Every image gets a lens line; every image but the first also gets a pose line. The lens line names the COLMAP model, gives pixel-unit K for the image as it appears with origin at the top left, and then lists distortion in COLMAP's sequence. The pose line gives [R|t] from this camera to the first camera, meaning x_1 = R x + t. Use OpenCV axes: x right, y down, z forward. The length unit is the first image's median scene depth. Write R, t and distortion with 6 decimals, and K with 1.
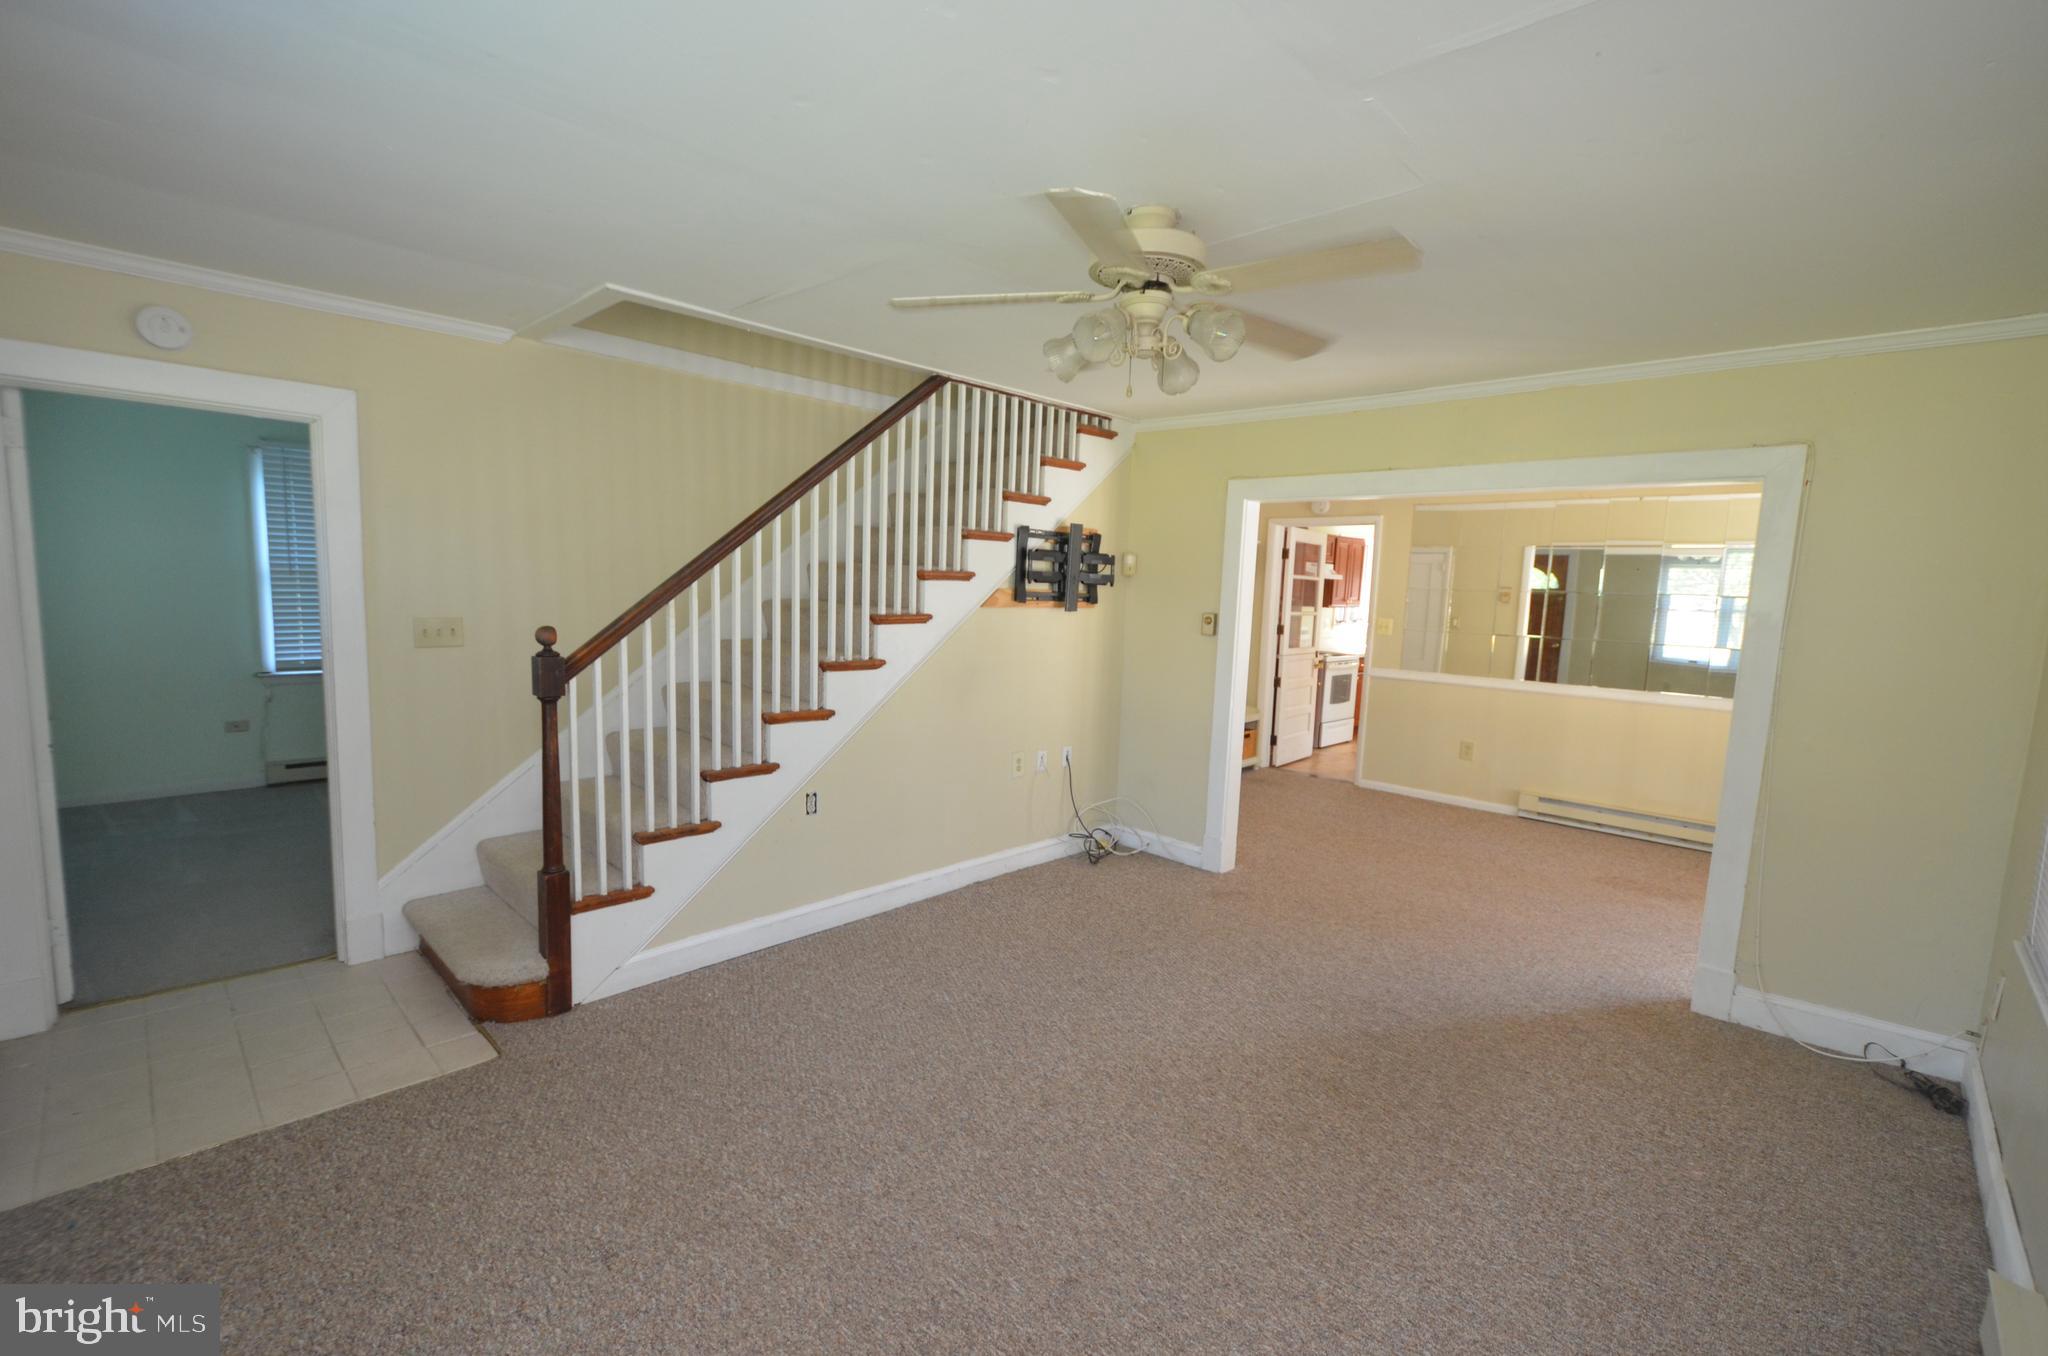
lens RADIAL K [[882.7, 0, 1025.7], [0, 882.7, 688.0], [0, 0, 1]] dist [0.000814, -0.000328]
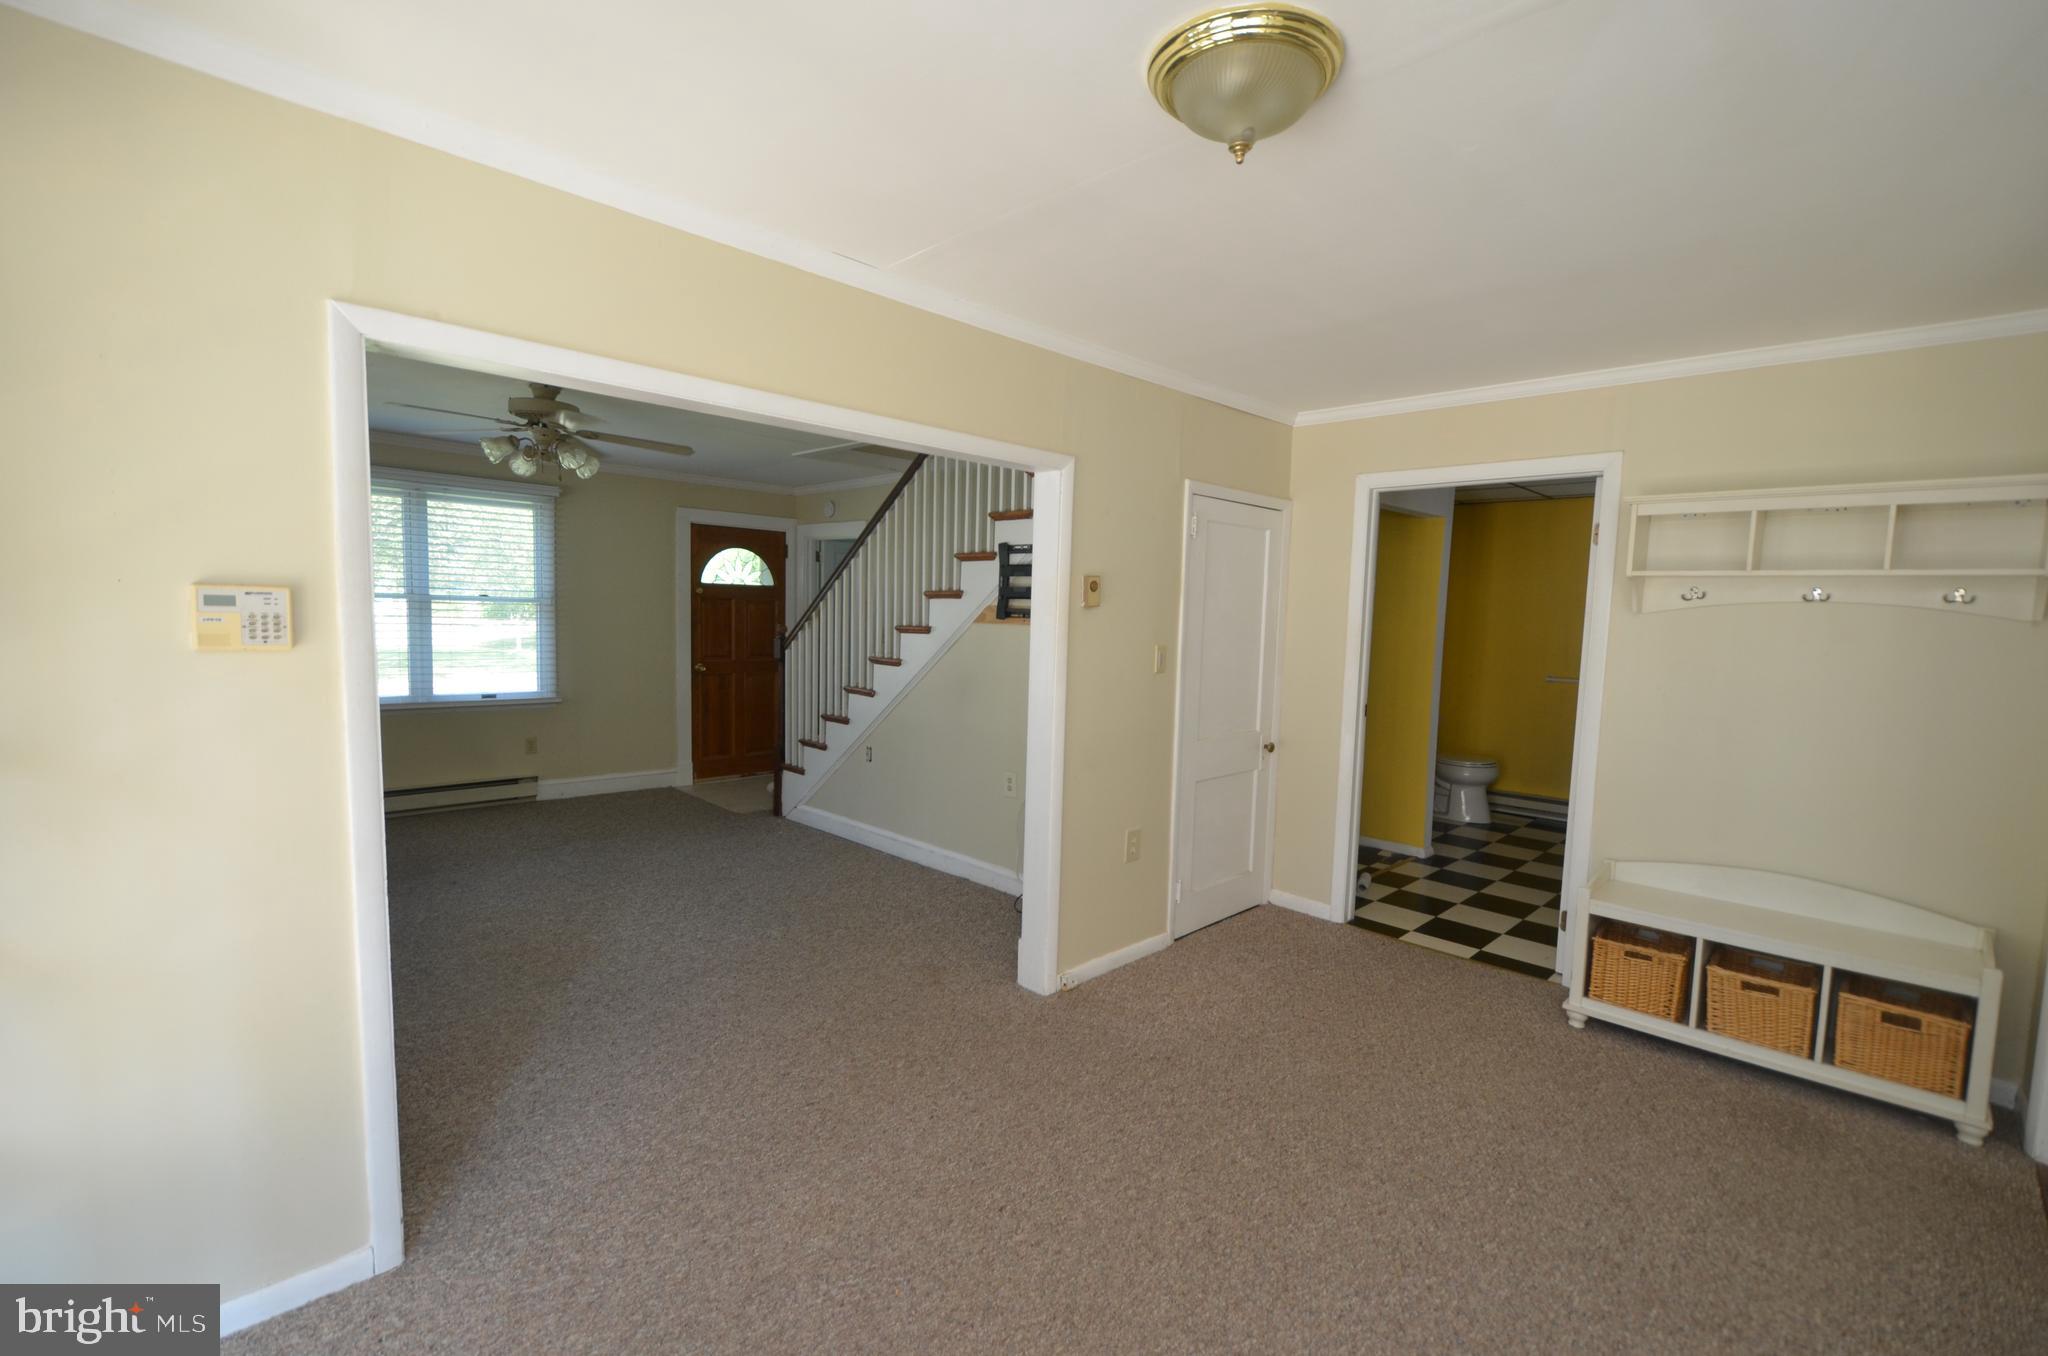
lens RADIAL K [[897.6, 0, 1027.3], [0, 897.6, 683.6], [0, 0, 1]] dist [-0.005992, -0.000804]
pose [[-0.020026, 0.046665, -0.998710, 1.080972], [-0.146593, 0.987977, 0.049103, -0.083242], [0.988994, 0.147387, -0.012944, 1.117702]]
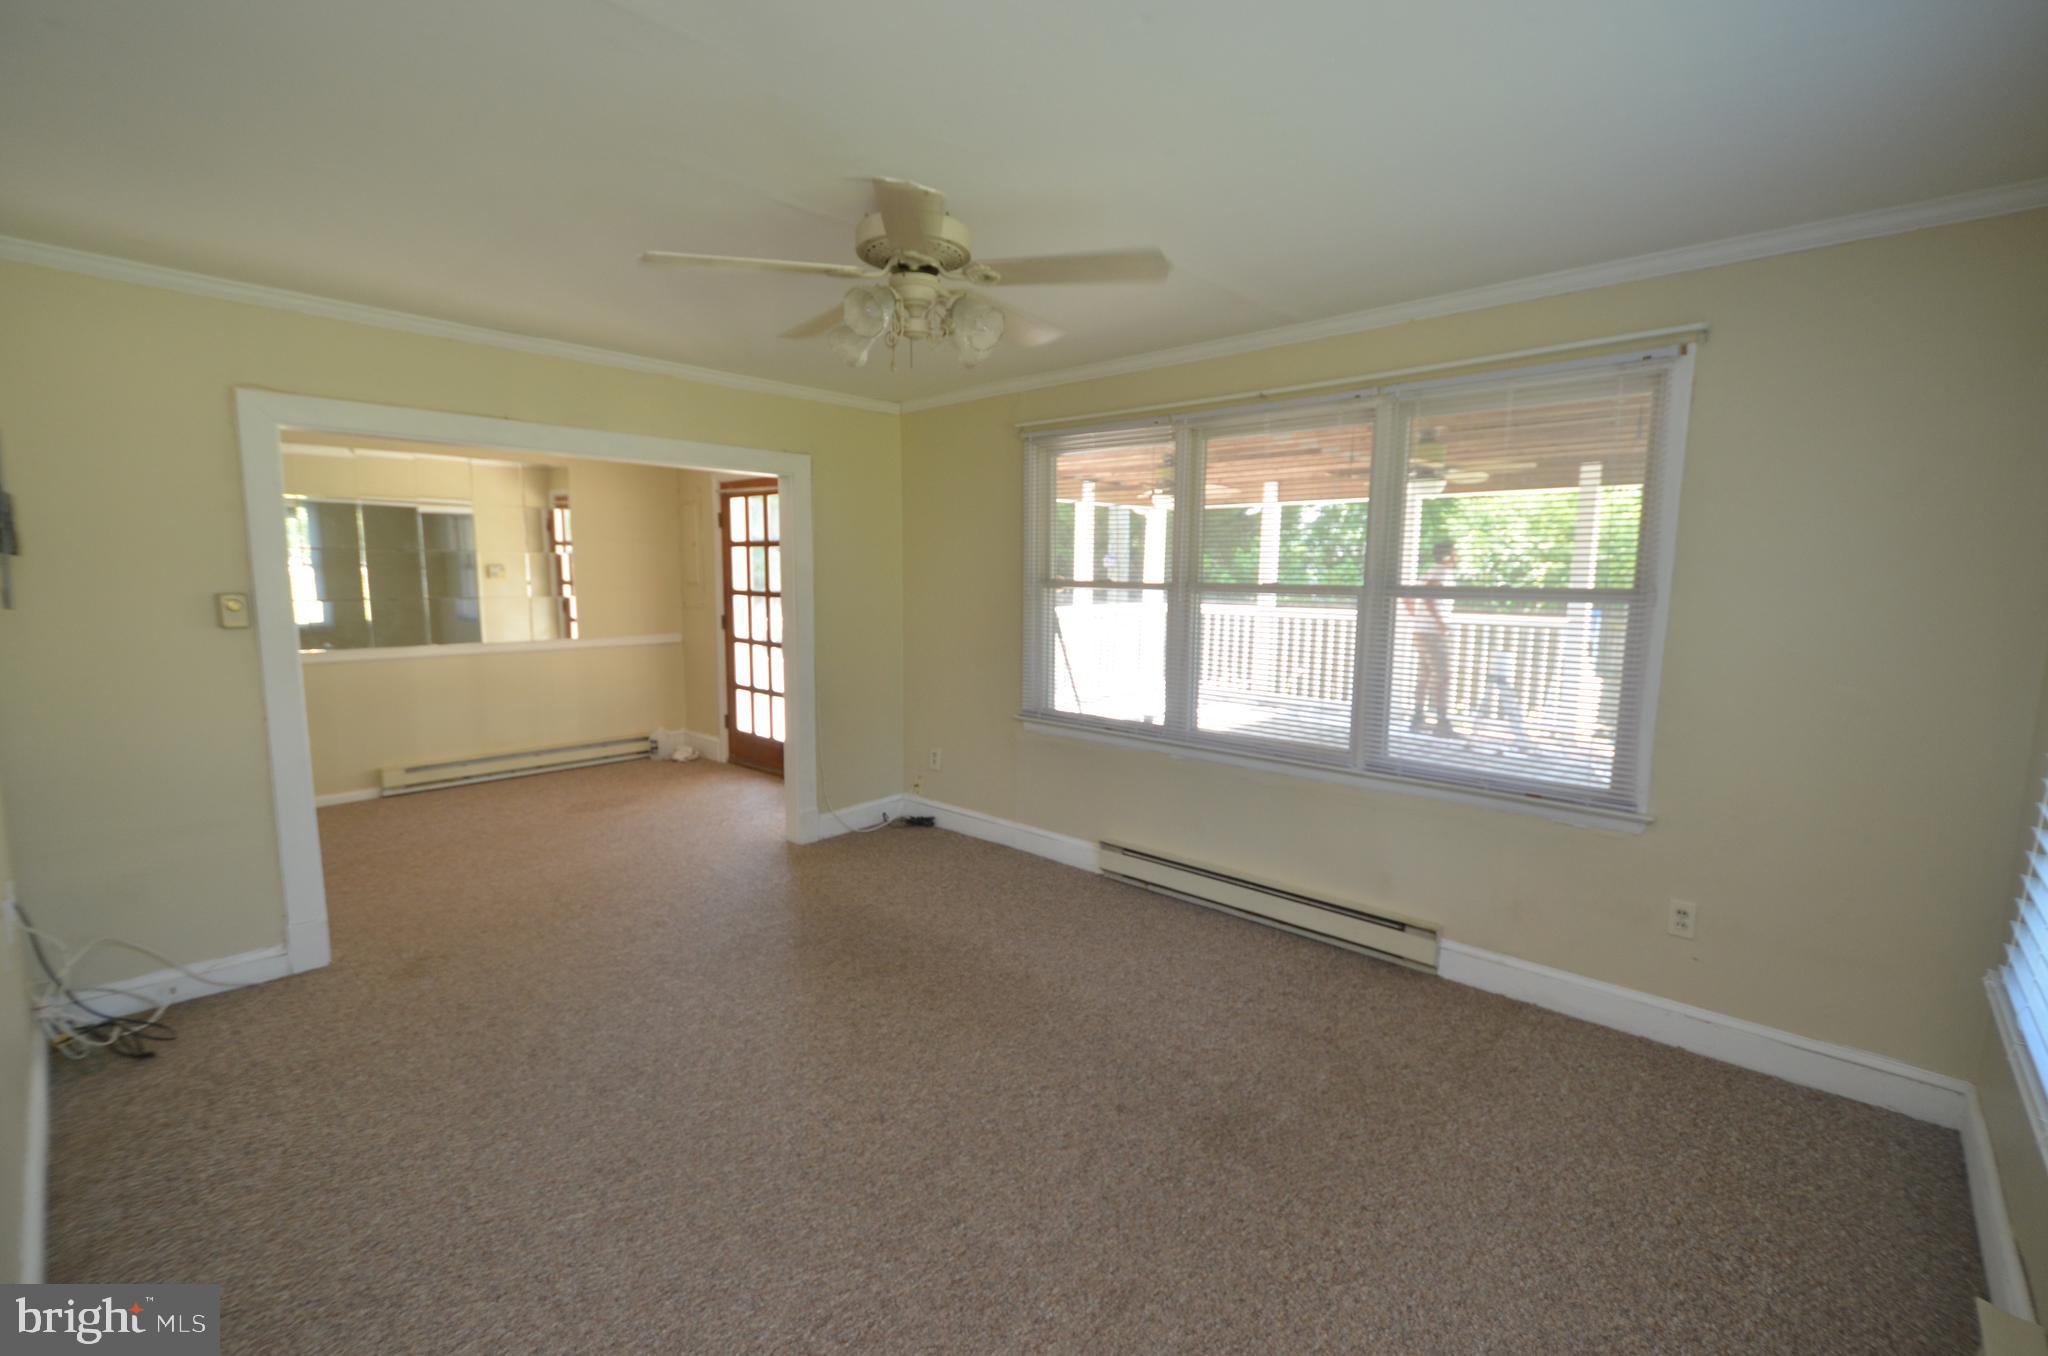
lens RADIAL K [[882.7, 0, 1025.7], [0, 882.7, 688.0], [0, 0, 1]] dist [0.000814, -0.000328]
pose [[-0.019090, -0.169884, 0.985279, -0.507430], [0.107820, 0.979362, 0.170953, -0.074448], [-0.993987, 0.109496, -0.000379, 0.488998]]
